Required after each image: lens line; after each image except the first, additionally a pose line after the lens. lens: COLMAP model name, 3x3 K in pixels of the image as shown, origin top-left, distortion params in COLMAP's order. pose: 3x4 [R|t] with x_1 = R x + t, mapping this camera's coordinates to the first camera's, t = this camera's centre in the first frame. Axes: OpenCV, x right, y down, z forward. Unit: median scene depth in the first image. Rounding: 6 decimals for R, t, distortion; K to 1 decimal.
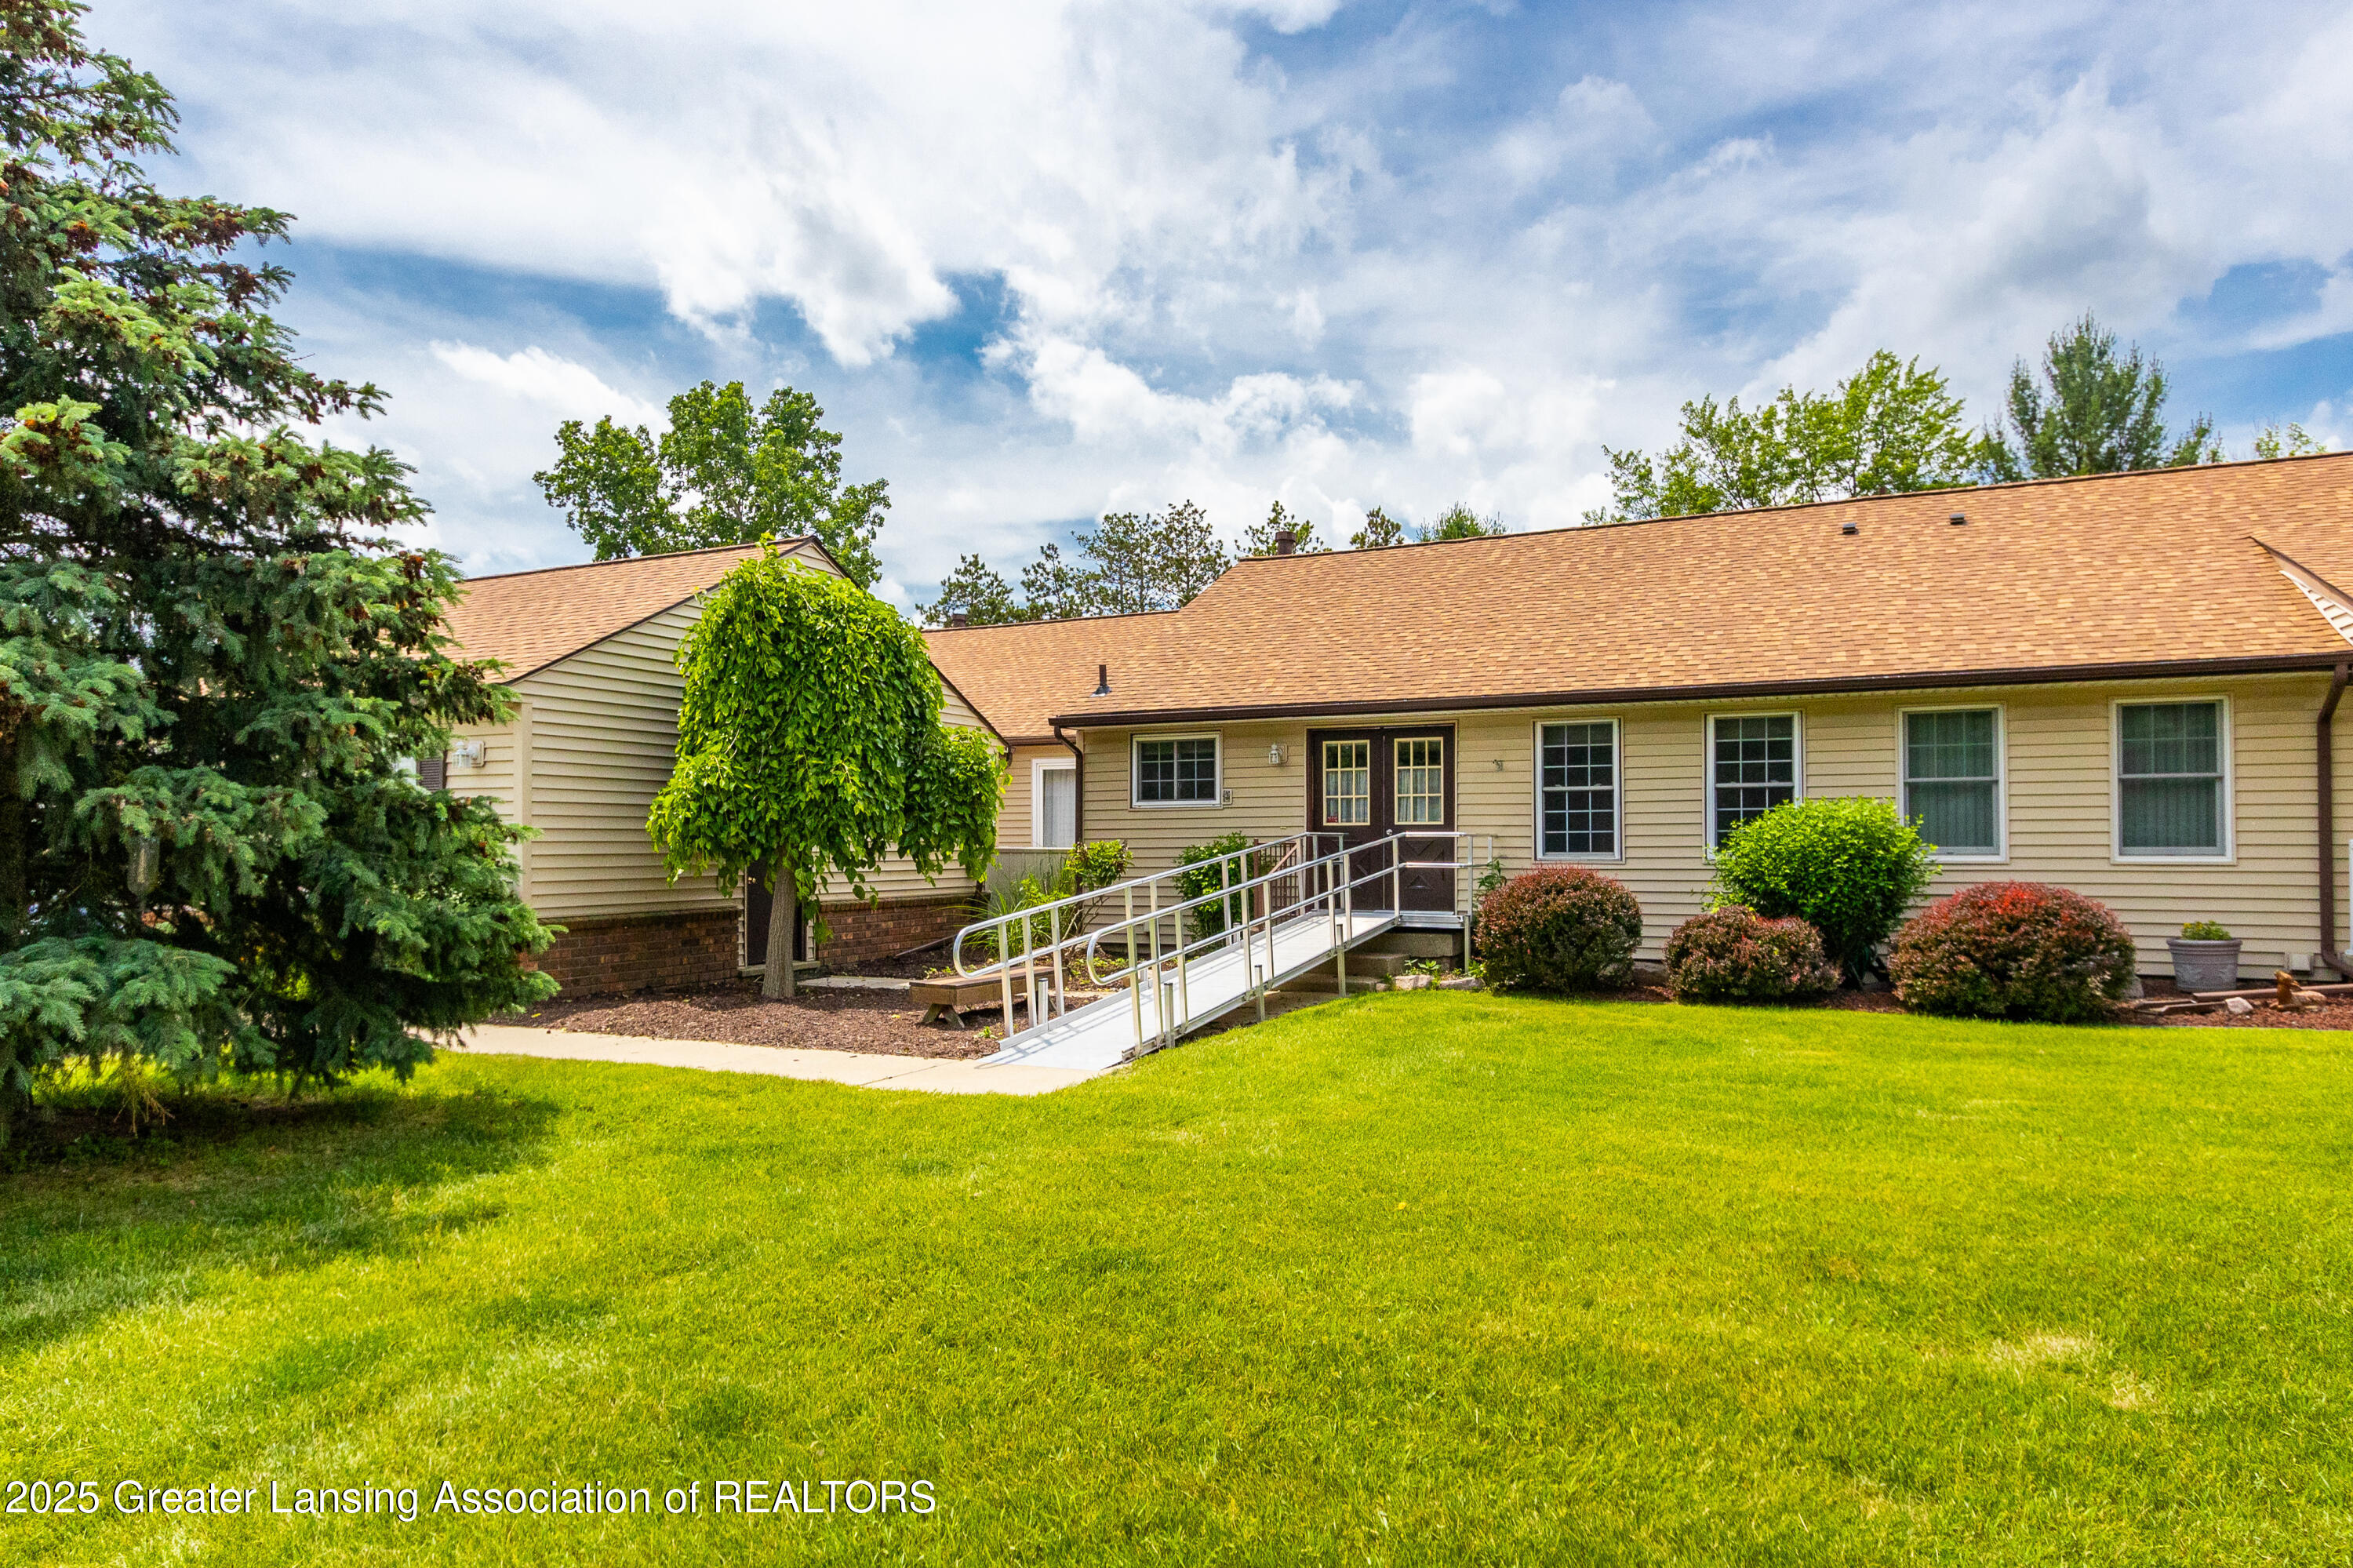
lens RADIAL K [[1434.2, 0, 1177.8], [0, 1434.2, 797.2], [0, 0, 1]] dist [0.026268, 0.000097]
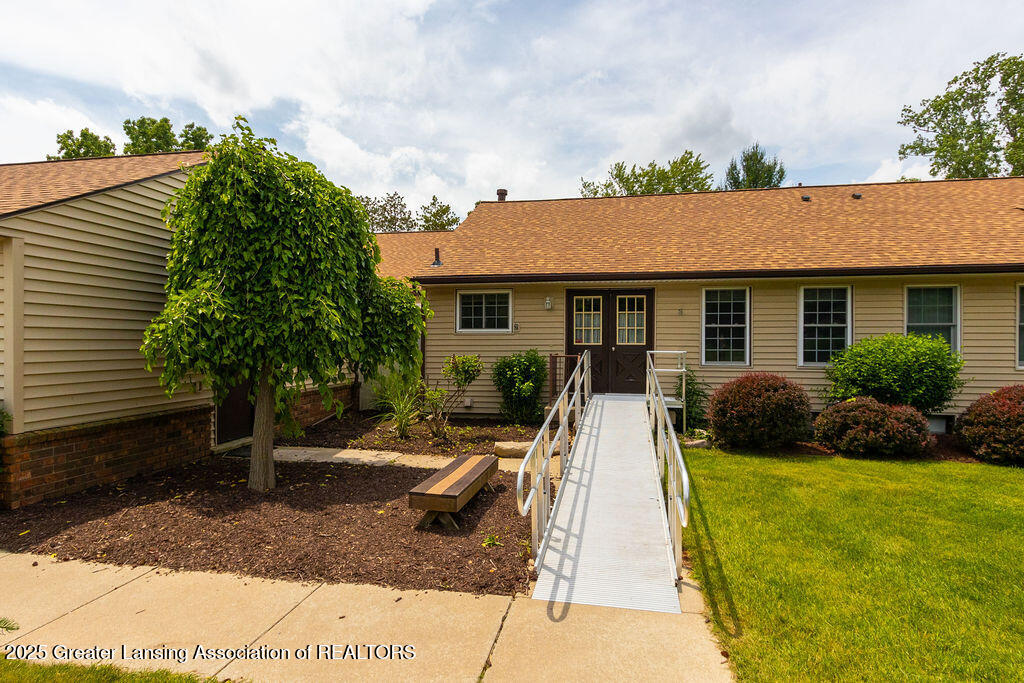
lens RADIAL K [[568.0, 0, 510.6], [0, 568.0, 339.8], [0, 0, 1]] dist [0.021339, 0.001262]
pose [[0.968972, 0.007122, 0.247067, -0.153342], [-0.013811, 0.999583, 0.025350, -0.002850], [-0.246783, -0.027976, 0.968667, 0.377156]]
